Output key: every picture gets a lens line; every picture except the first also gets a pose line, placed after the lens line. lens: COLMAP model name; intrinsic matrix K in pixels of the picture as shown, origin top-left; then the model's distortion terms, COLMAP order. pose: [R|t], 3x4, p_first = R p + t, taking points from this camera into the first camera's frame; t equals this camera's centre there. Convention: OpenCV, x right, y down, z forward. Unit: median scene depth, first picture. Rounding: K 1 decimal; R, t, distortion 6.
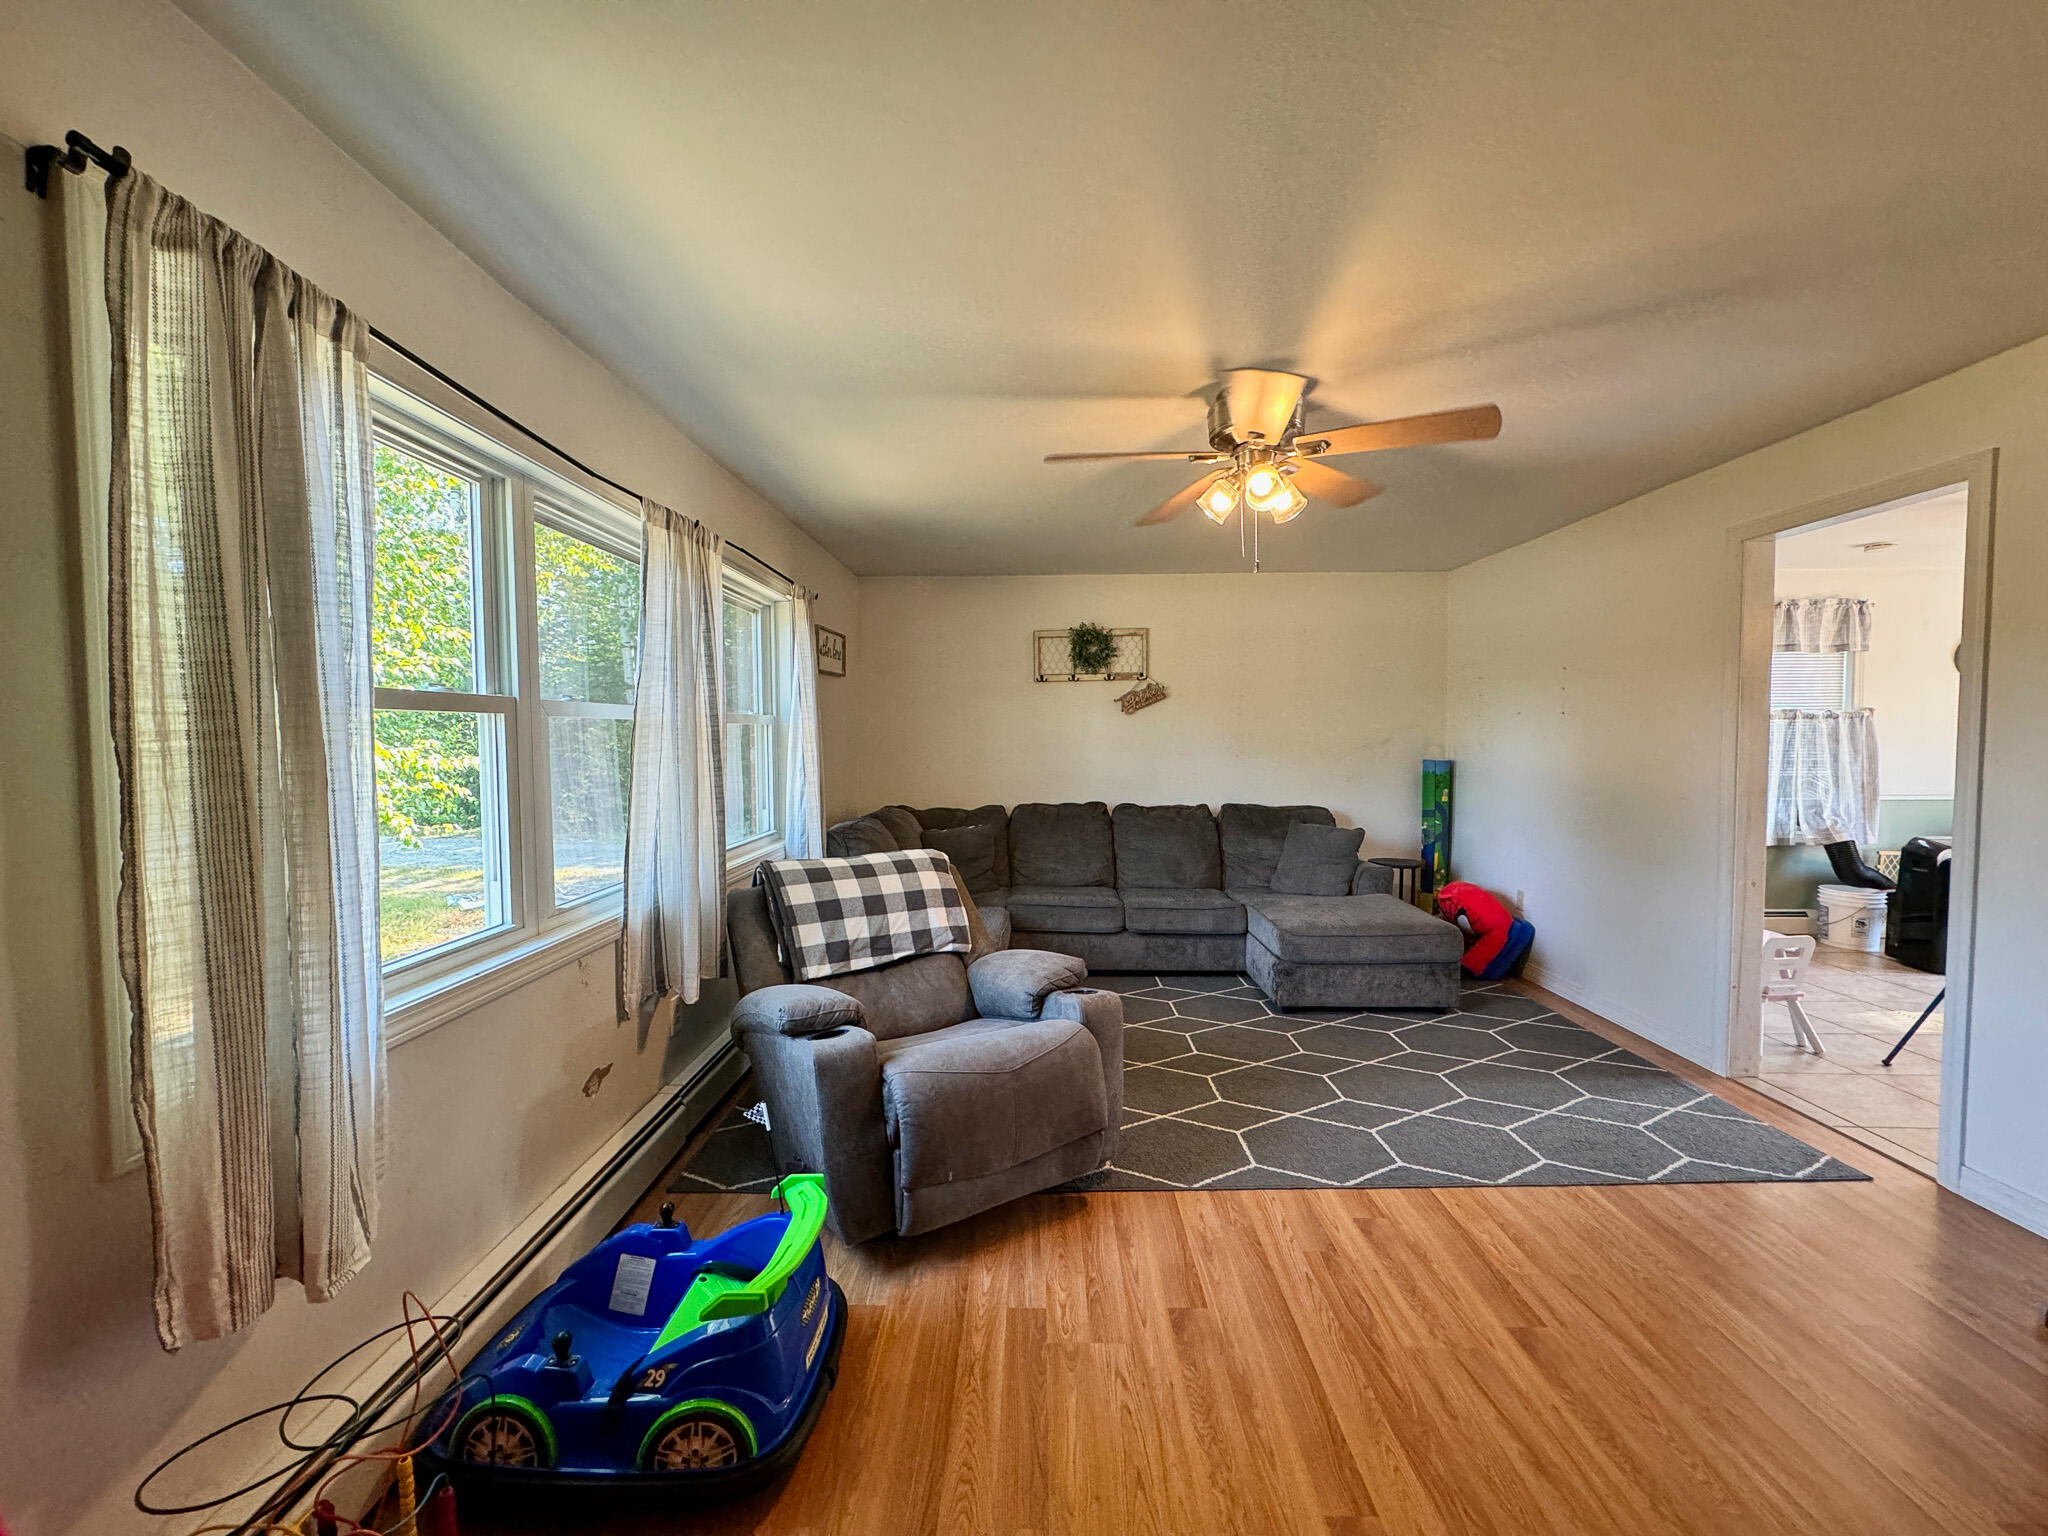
lens RADIAL K [[818.6, 0, 1017.3], [0, 818.6, 767.5], [0, 0, 1]] dist [0.001001, -0.000110]
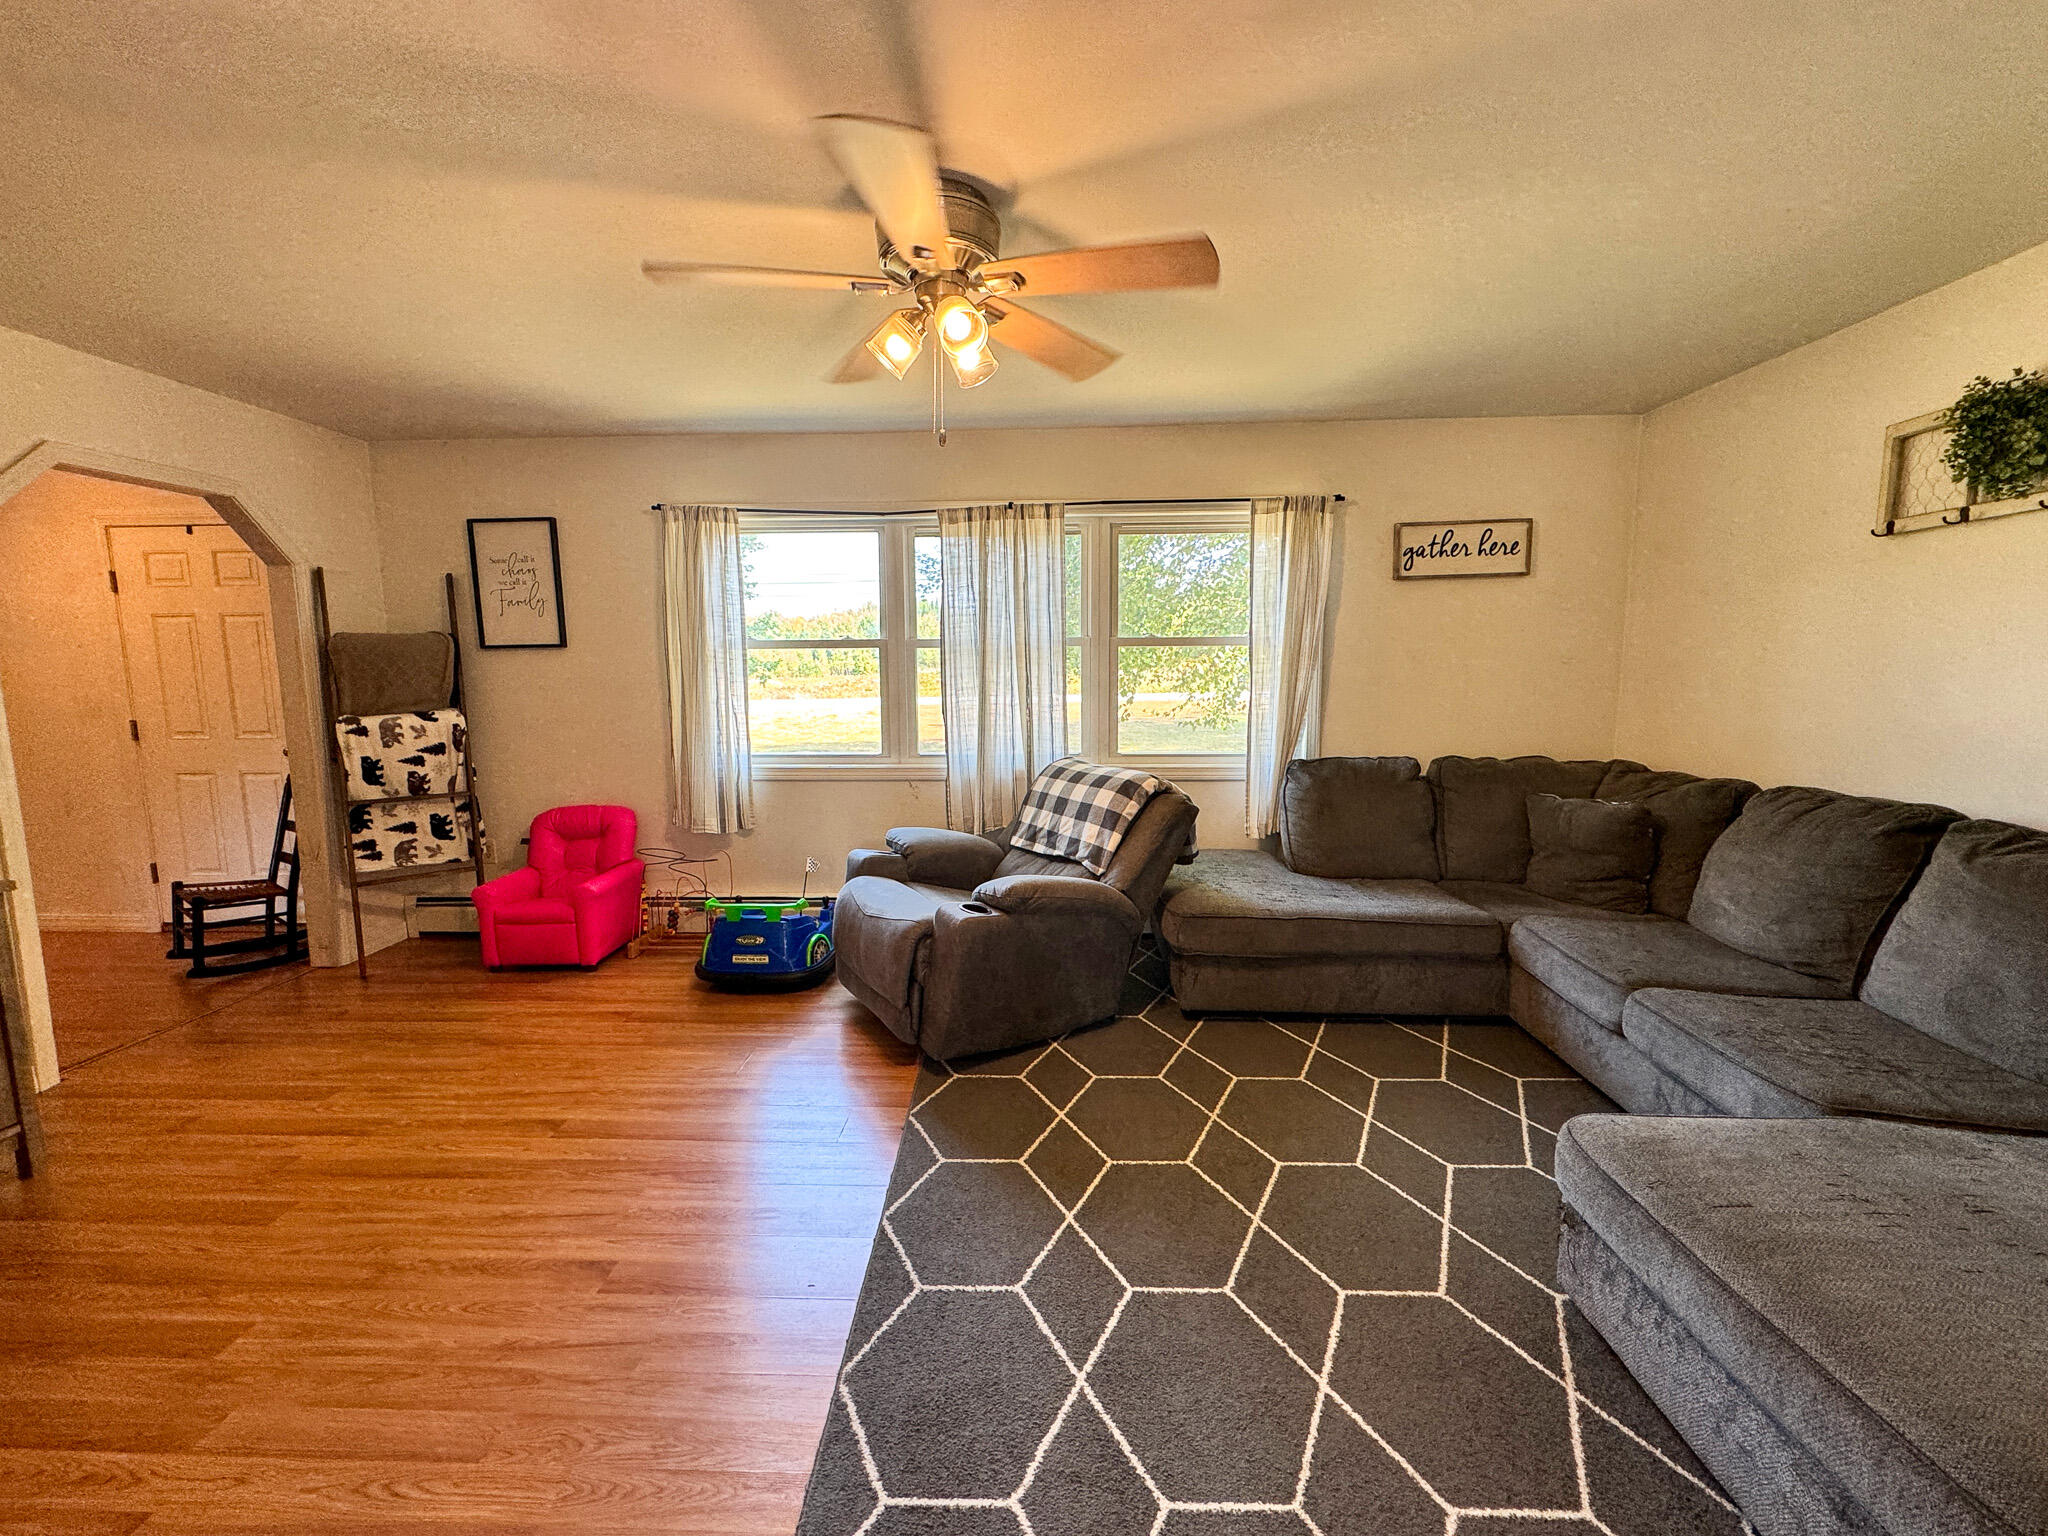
lens RADIAL K [[818.6, 0, 1017.9], [0, 818.6, 767.7], [0, 0, 1]] dist [0.001001, -0.000110]
pose [[-0.014383, 0.128963, -0.991545, 1.430399], [-0.032655, 0.991058, 0.129373, -0.049164], [0.999363, 0.034240, -0.010043, 1.408227]]
